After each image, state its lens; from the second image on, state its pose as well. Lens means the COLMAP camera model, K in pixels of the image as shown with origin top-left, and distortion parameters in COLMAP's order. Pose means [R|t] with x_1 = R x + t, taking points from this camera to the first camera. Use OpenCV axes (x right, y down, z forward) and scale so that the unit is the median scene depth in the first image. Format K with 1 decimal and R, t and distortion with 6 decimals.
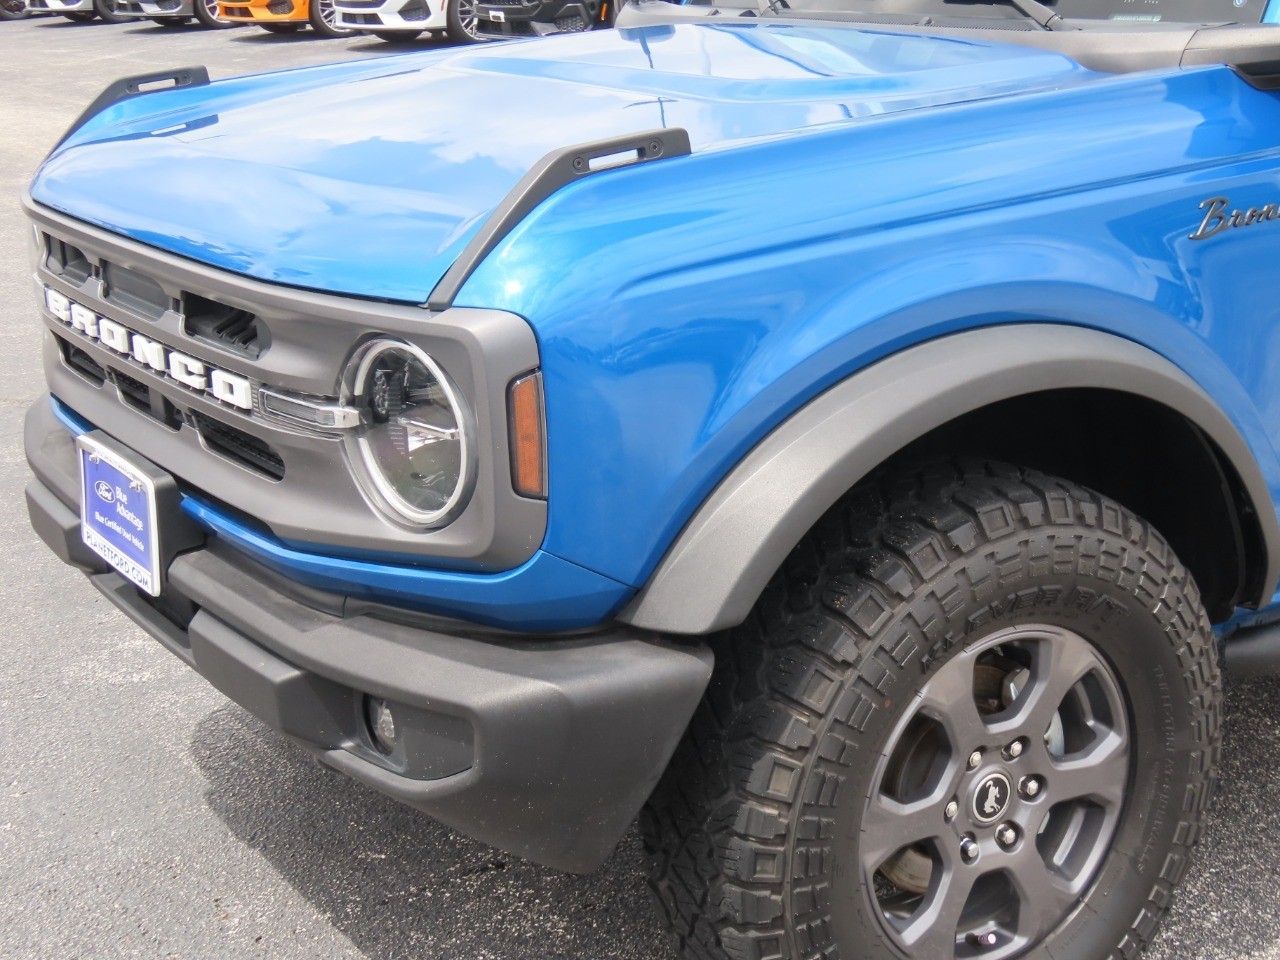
lens RADIAL K [[1864.3, 0, 641.3], [0, 1864.3, 436.4], [0, 0, 1]] dist [-0.019129, 0.000851]
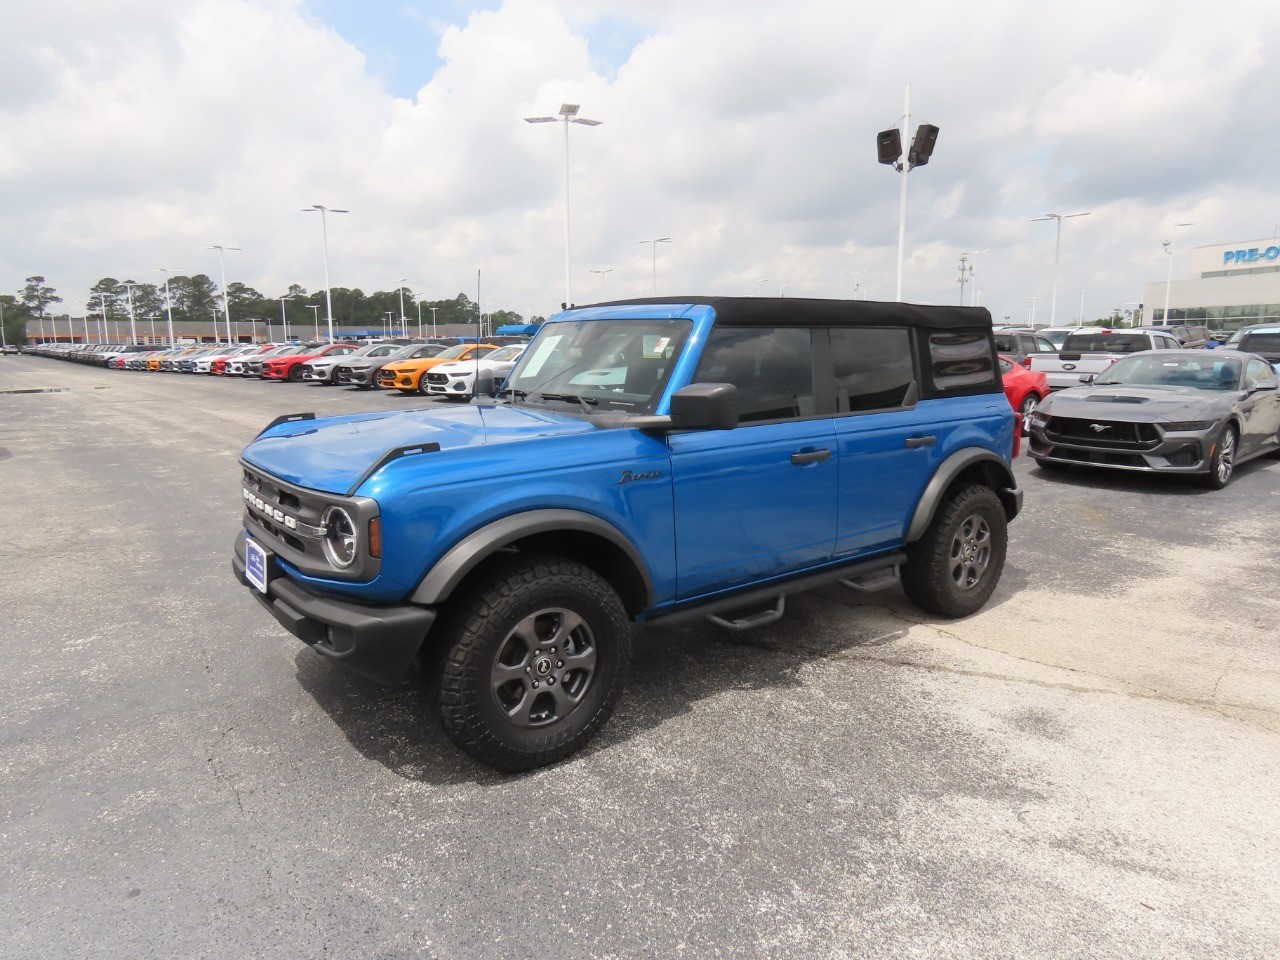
lens RADIAL K [[814.3, 0, 655.1], [0, 814.3, 478.5], [0, 0, 1]] dist [-0.002366, -0.000232]
pose [[0.996851, 0.034254, 0.071516, 0.266068], [-0.026045, 0.993285, -0.112719, 0.037223], [-0.074897, 0.110502, 0.991050, -0.347272]]
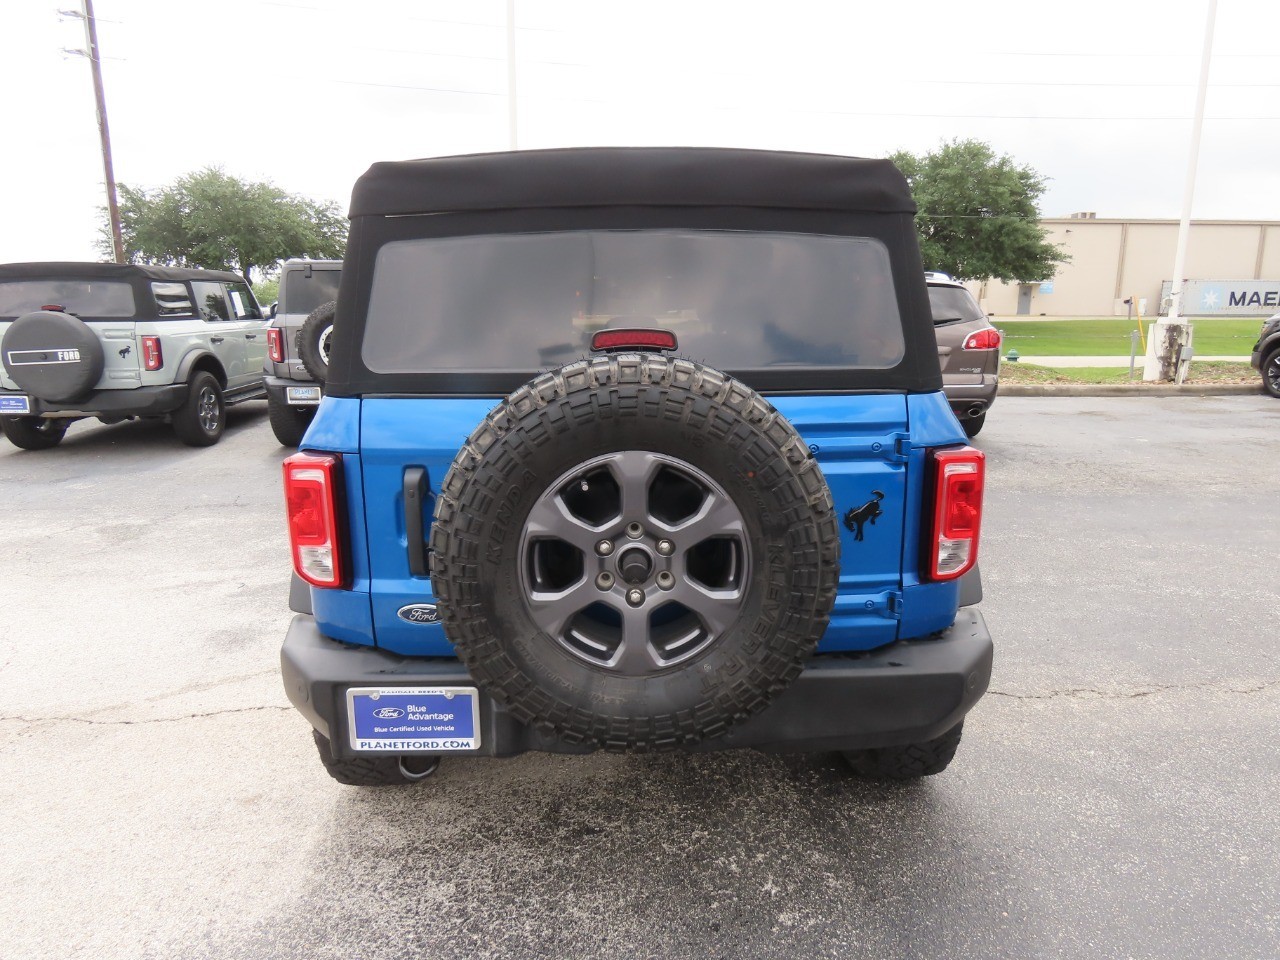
lens RADIAL K [[811.3, 0, 645.2], [0, 811.3, 477.6], [0, 0, 1]] dist [-0.004347, 0.002685]
pose [[-0.556838, 0.217253, -0.801706, 1.848630], [-0.195755, 0.903677, 0.380851, -0.765590], [0.807225, 0.369010, -0.460673, 2.397521]]
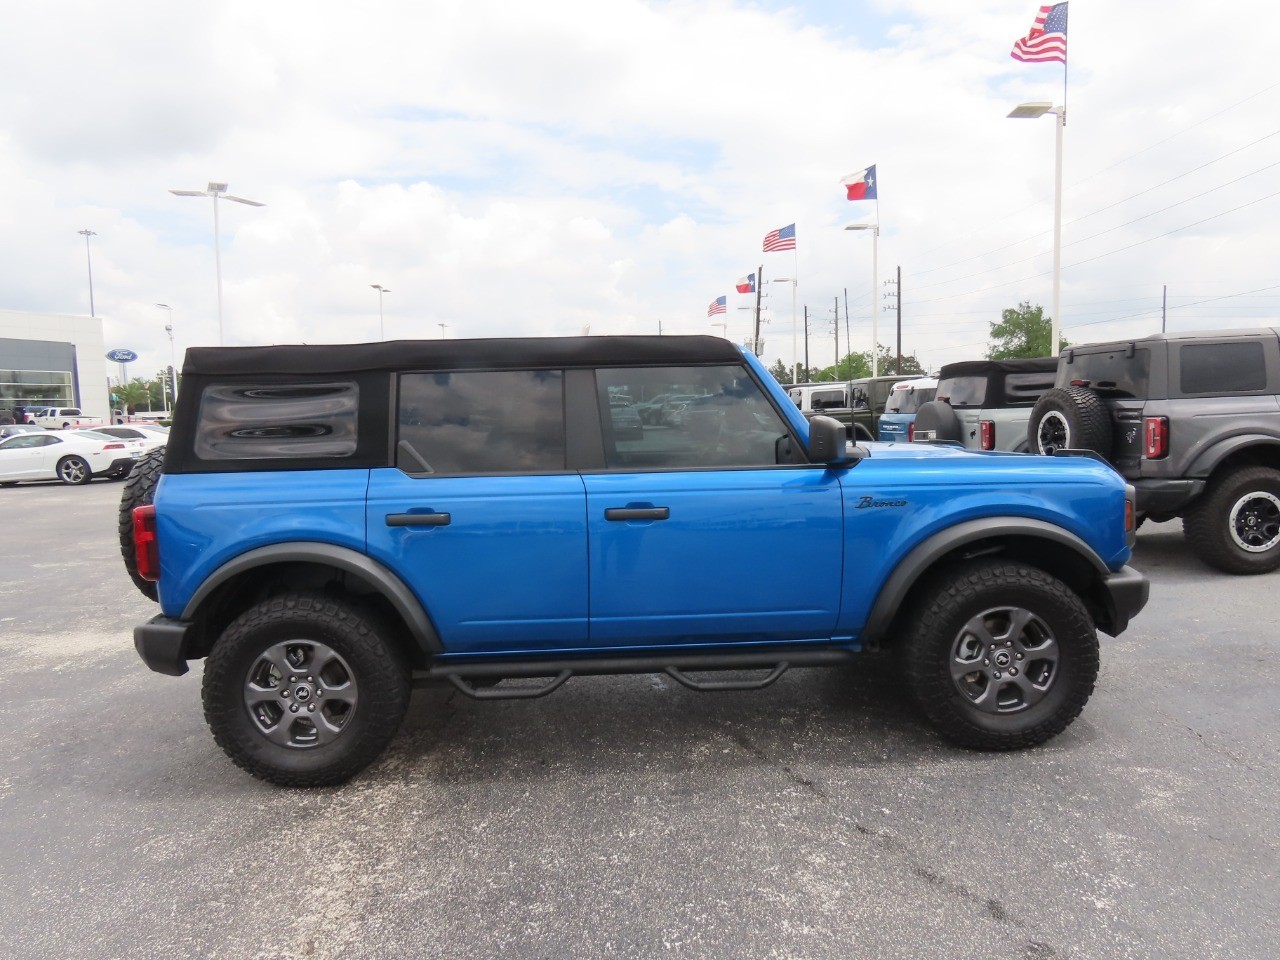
lens RADIAL K [[811.3, 0, 645.2], [0, 811.3, 477.6], [0, 0, 1]] dist [-0.004347, 0.002685]
pose [[-0.835693, 0.028869, 0.548438, -0.507167], [0.216272, 0.935226, 0.280320, -0.803103], [-0.504821, 0.352873, -0.787805, 2.938587]]
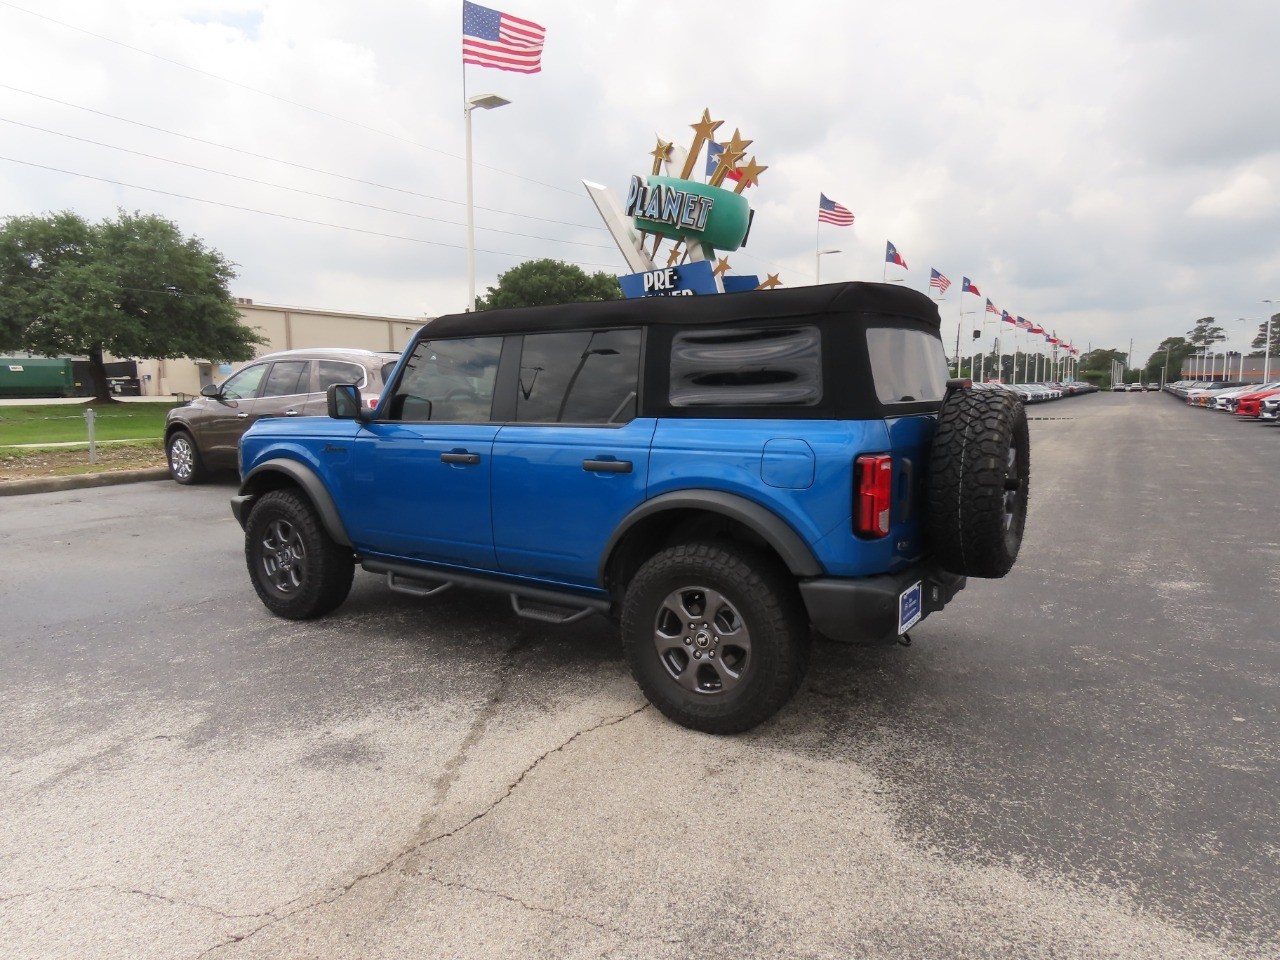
lens RADIAL K [[819.6, 0, 640.0], [0, 819.6, 480.0], [0, 0, 1]] dist [-0.002121, -0.002704]
pose [[0.370942, 0.150503, -0.916379, 2.447845], [-0.264022, 0.963151, 0.051311, -0.347104], [0.890334, 0.222911, 0.397009, 0.915393]]
